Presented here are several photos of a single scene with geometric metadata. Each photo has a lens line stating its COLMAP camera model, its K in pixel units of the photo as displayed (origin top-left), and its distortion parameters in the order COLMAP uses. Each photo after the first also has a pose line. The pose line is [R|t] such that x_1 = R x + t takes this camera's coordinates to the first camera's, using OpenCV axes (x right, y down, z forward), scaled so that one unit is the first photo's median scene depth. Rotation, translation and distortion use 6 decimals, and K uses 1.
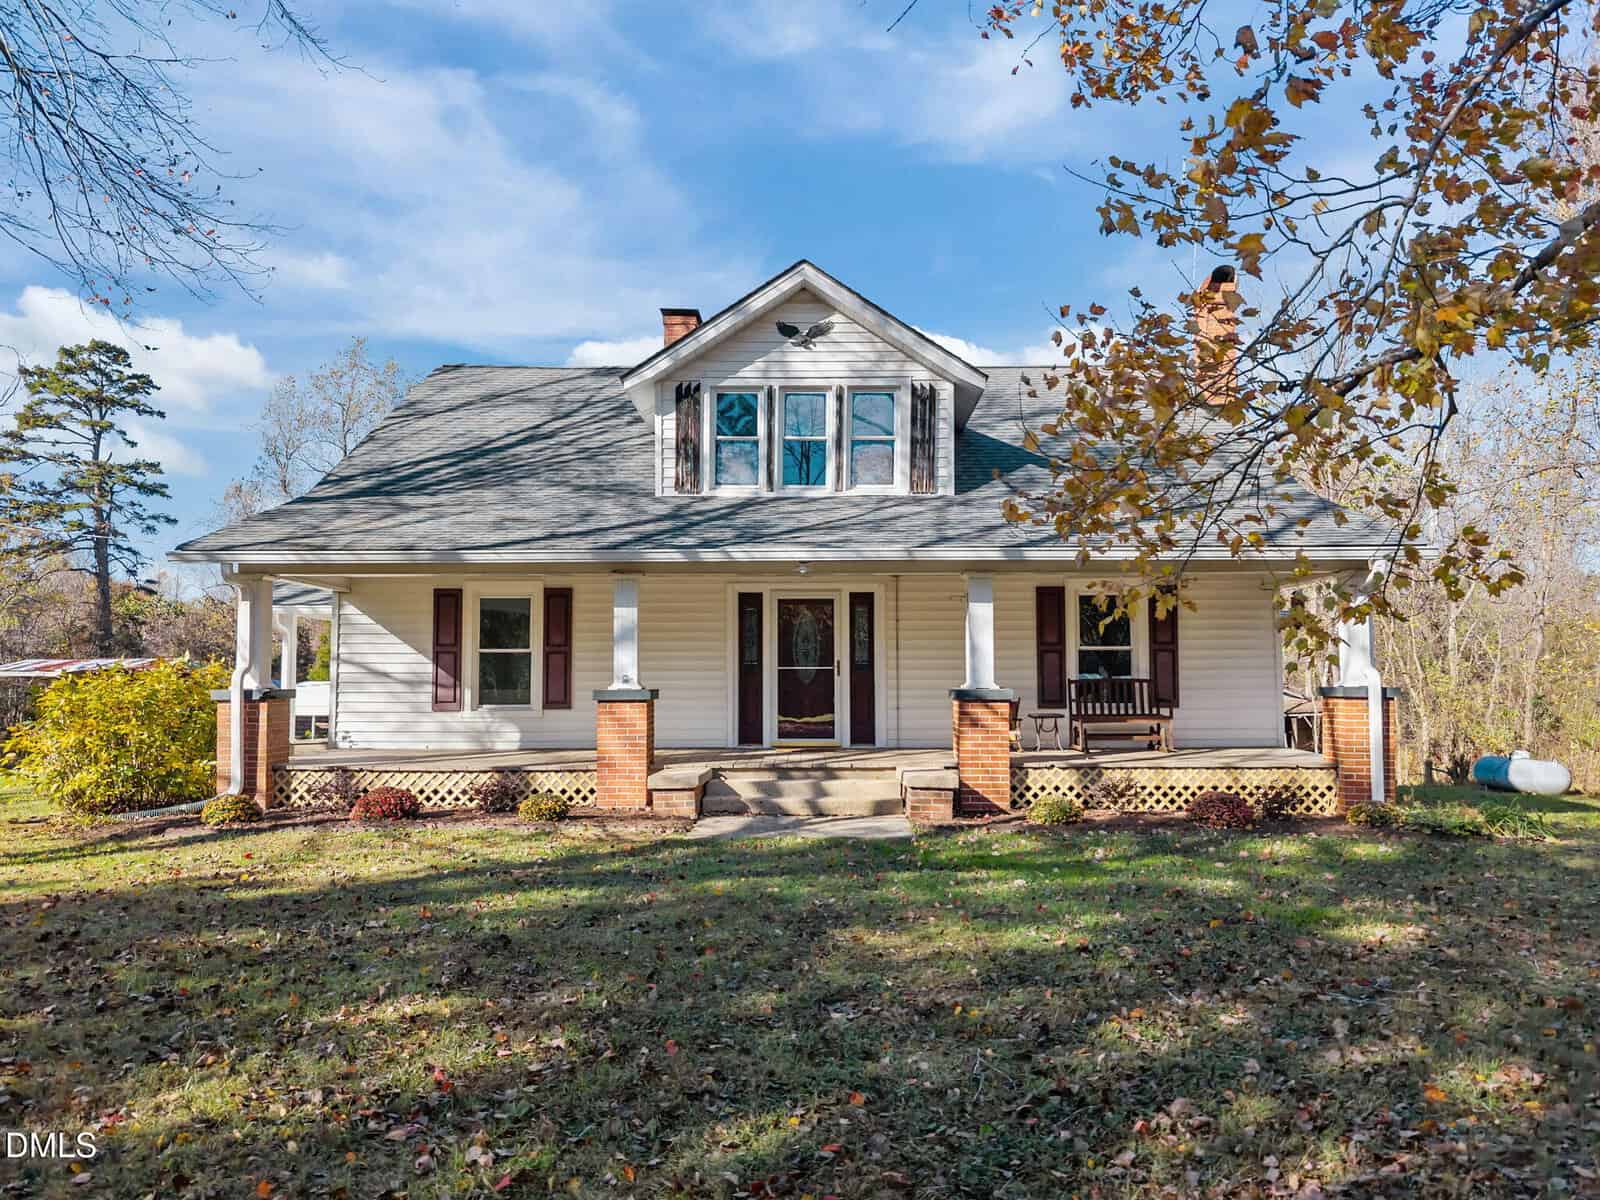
lens RADIAL K [[1140.3, 0, 796.6], [0, 1140.3, 639.8], [0, 0, 1]] dist [-0.001430, -0.000002]
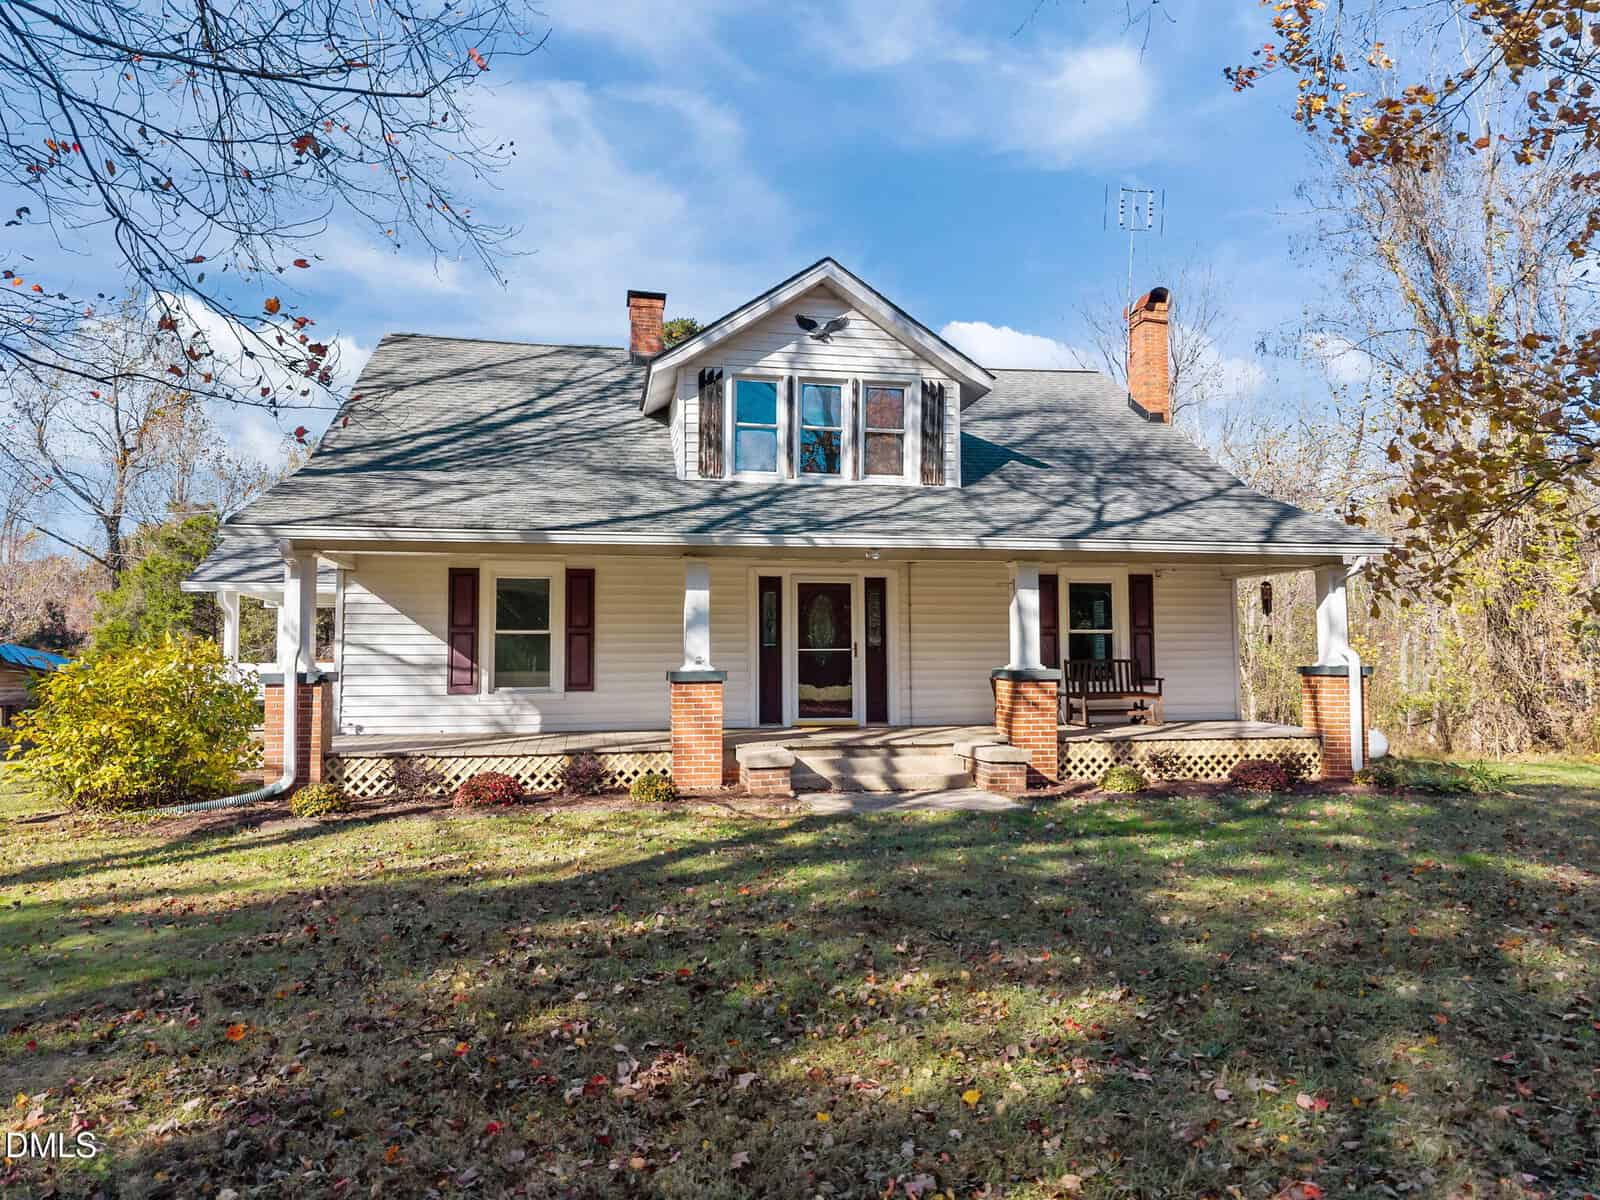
lens RADIAL K [[1129.0, 0, 796.0], [0, 1129.0, 607.3], [0, 0, 1]] dist [0.000976, 0.000923]
pose [[0.977572, 0.007571, 0.210466, -0.237733], [-0.005129, 0.999913, -0.012146, -0.001214], [-0.210539, 0.010794, 0.977526, 0.001076]]
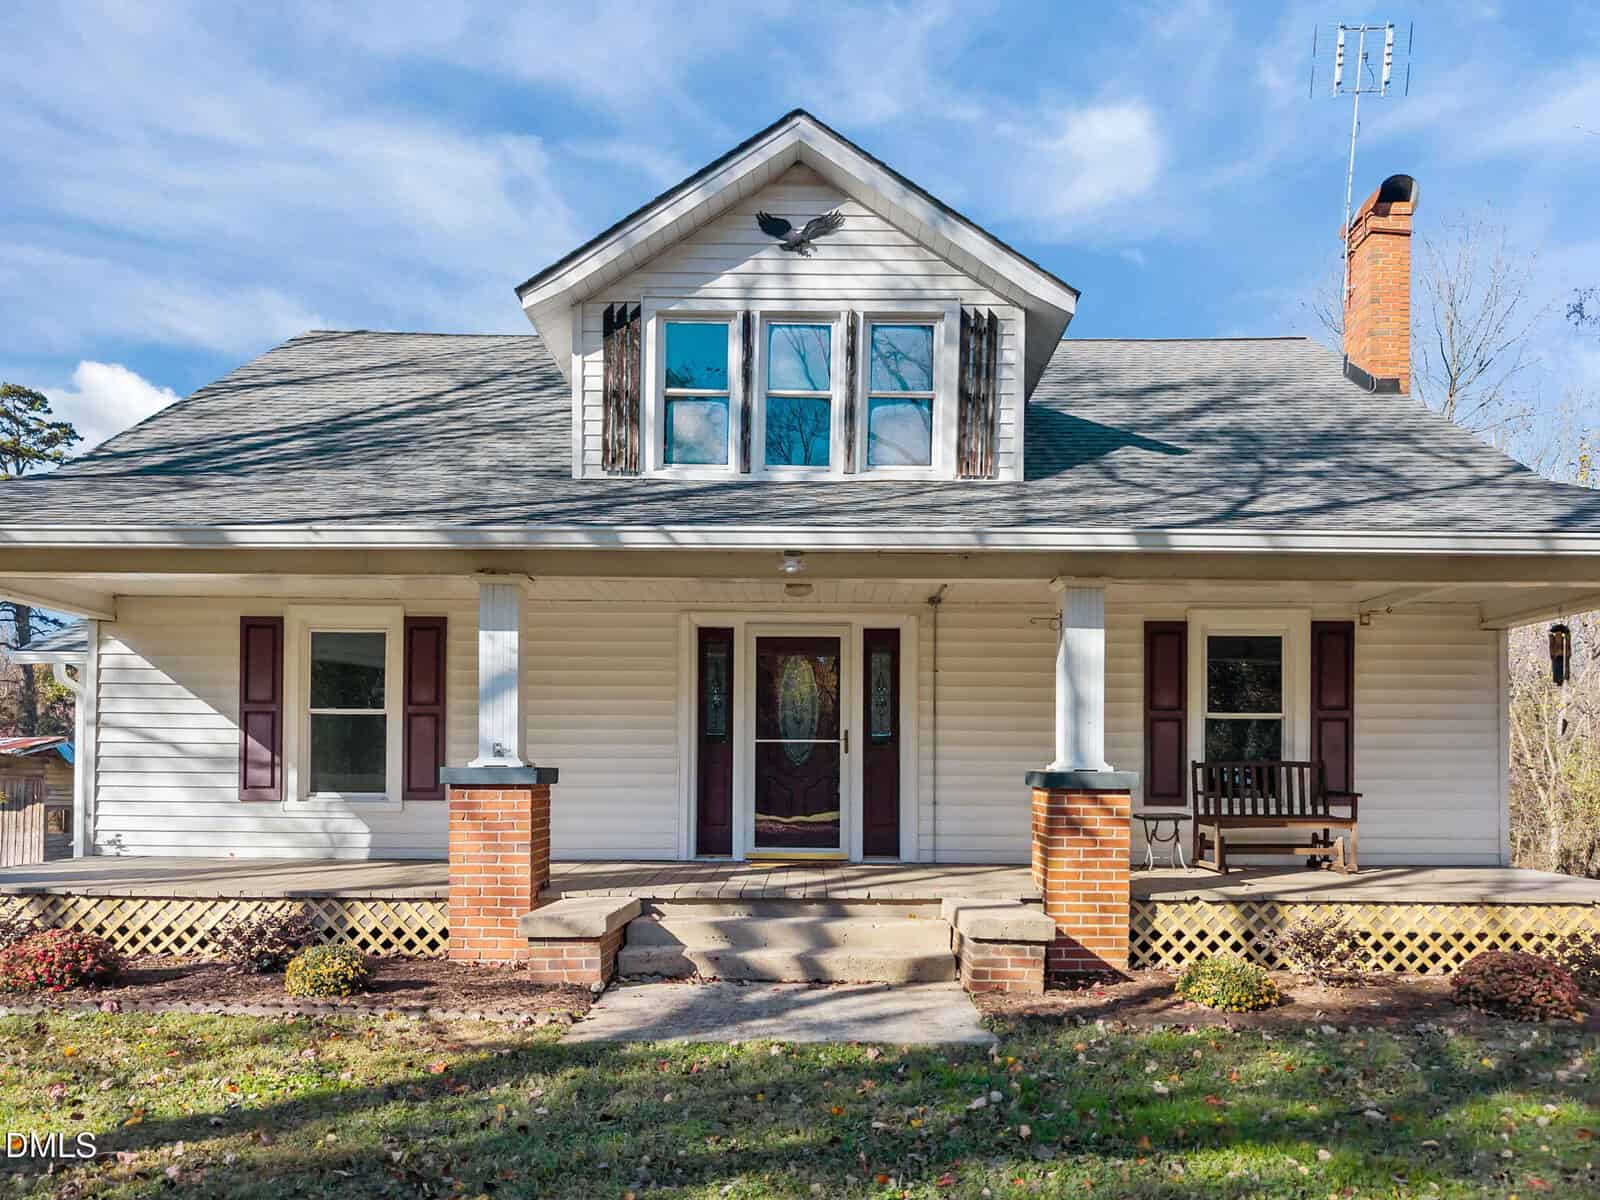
lens RADIAL K [[1154.2, 0, 804.5], [0, 1154.2, 799.4], [0, 0, 1]] dist [-0.020768, 0.000894]
pose [[0.999915, 0.009138, 0.009285, 0.006502], [-0.009648, 0.998357, 0.056476, 0.020911], [-0.008753, -0.056561, 0.998361, 0.330224]]
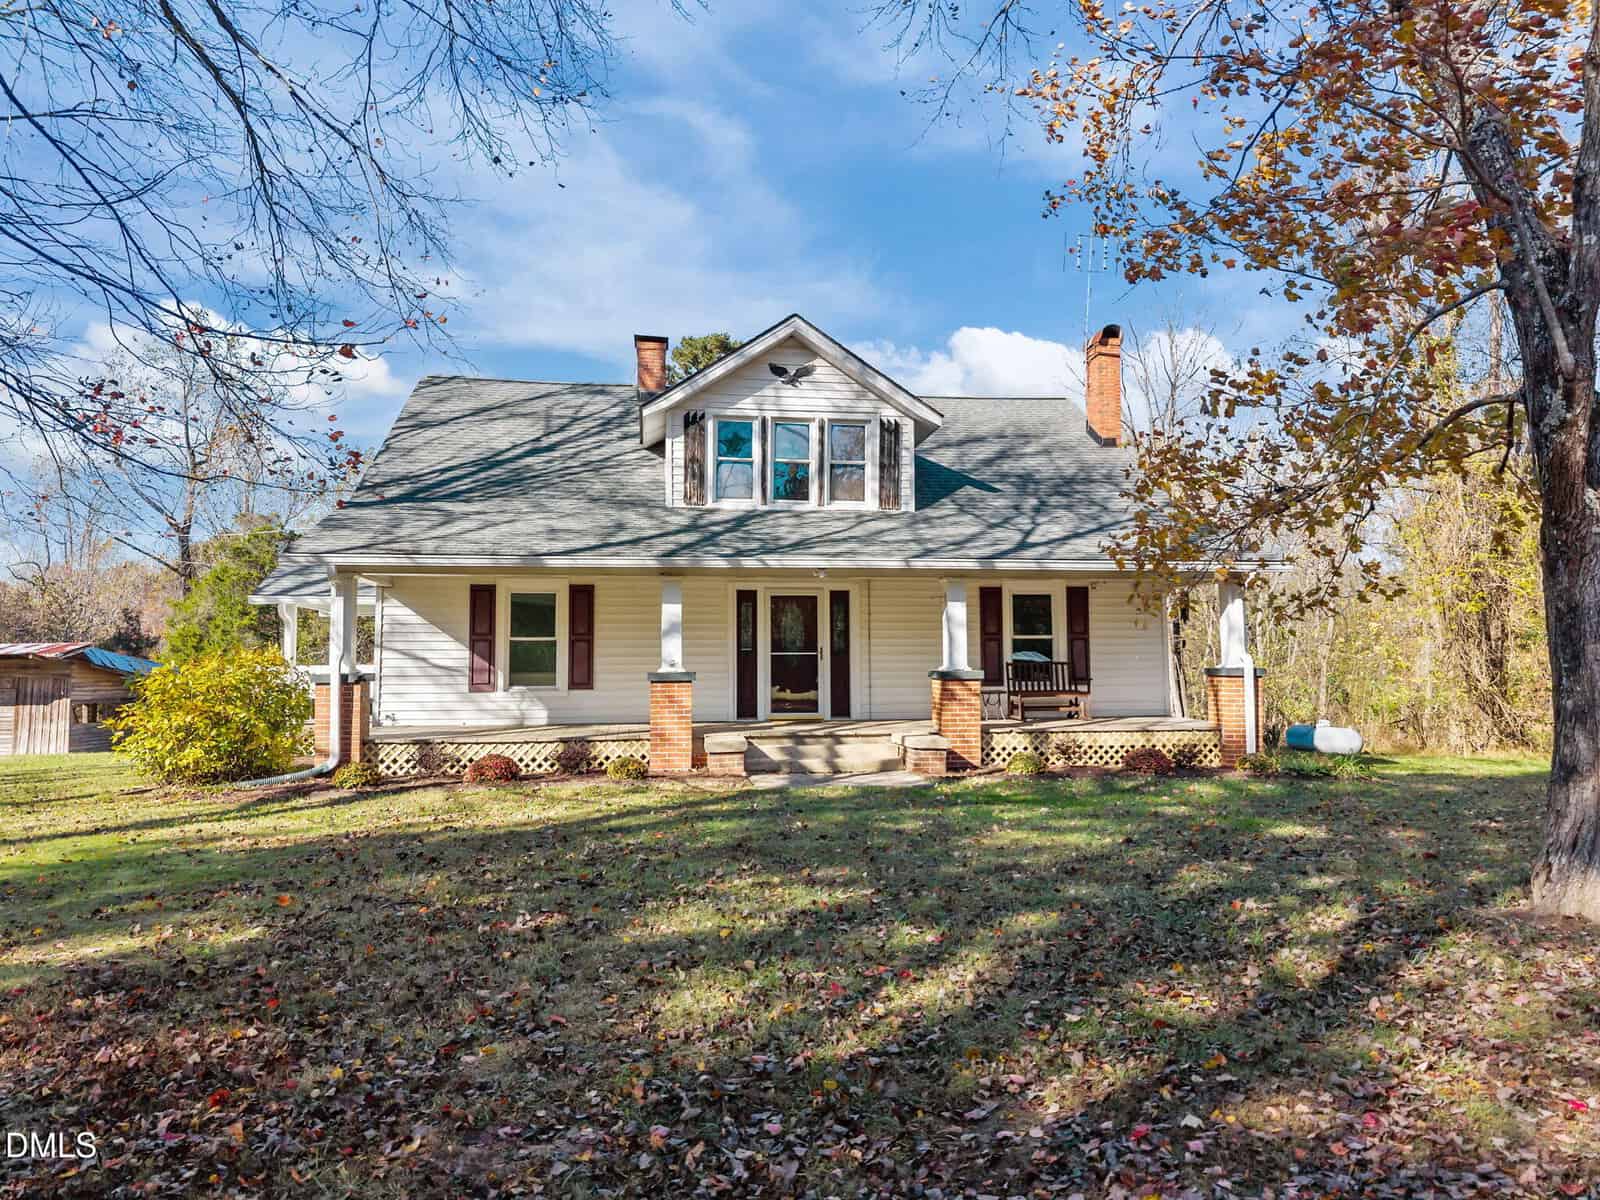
lens RADIAL K [[1148.2, 0, 800.0], [0, 1148.2, 600.0], [0, 0, 1]] dist [0.008381, -0.000419]
pose [[0.986877, 0.005597, 0.161374, -0.182777], [-0.002676, 0.999829, -0.018313, -0.009459], [-0.161449, 0.017641, 0.986723, -0.191700]]
